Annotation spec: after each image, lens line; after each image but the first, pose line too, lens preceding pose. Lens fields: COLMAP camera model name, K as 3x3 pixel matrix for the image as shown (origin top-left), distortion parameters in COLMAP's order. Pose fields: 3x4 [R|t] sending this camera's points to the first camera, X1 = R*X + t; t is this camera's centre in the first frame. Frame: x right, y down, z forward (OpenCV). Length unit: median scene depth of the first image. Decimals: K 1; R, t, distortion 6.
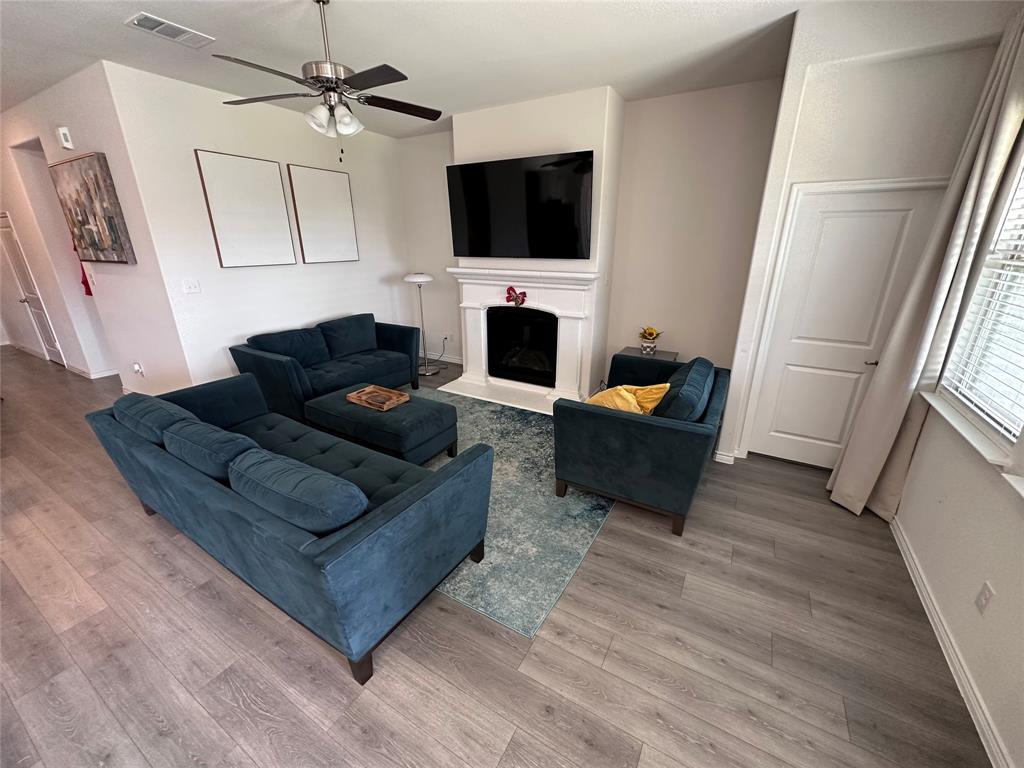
lens RADIAL K [[411.6, 0, 517.1], [0, 411.6, 386.3], [0, 0, 1]] dist [-0.003267, 0.000926]
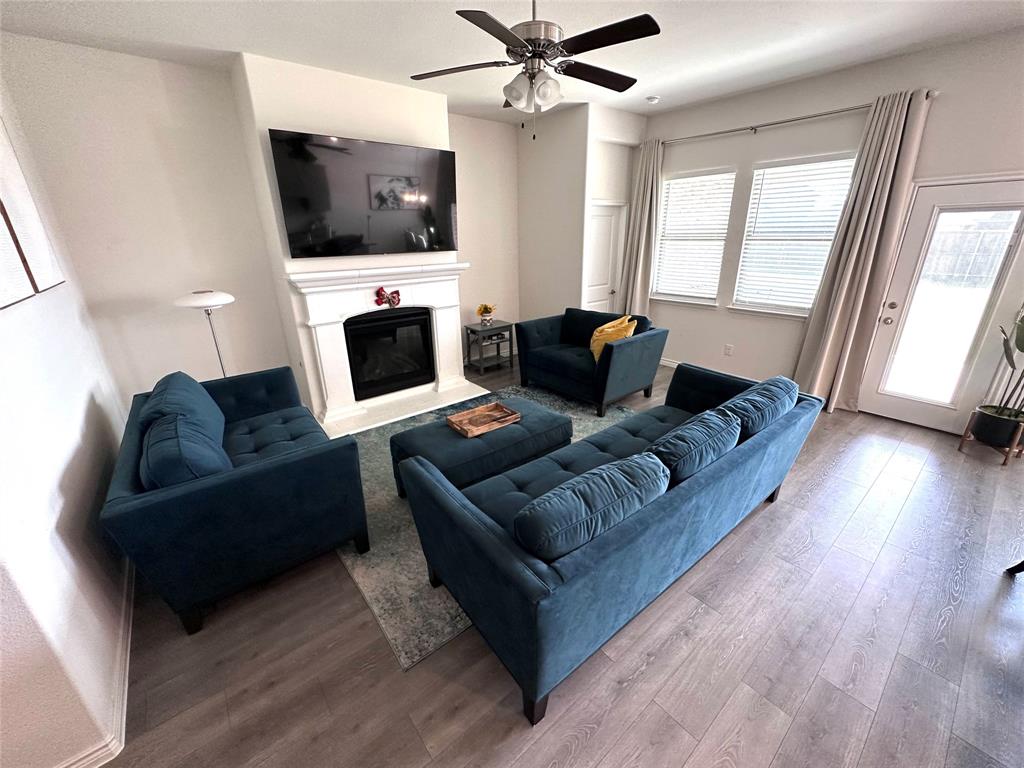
lens RADIAL K [[411.6, 0, 515.5], [0, 411.6, 384.2], [0, 0, 1]] dist [-0.003267, 0.000926]
pose [[0.343011, -0.325859, 0.880999, -0.761393], [0.330616, 0.919767, 0.211475, -0.142901], [-0.879225, 0.218734, 0.423225, 0.422166]]
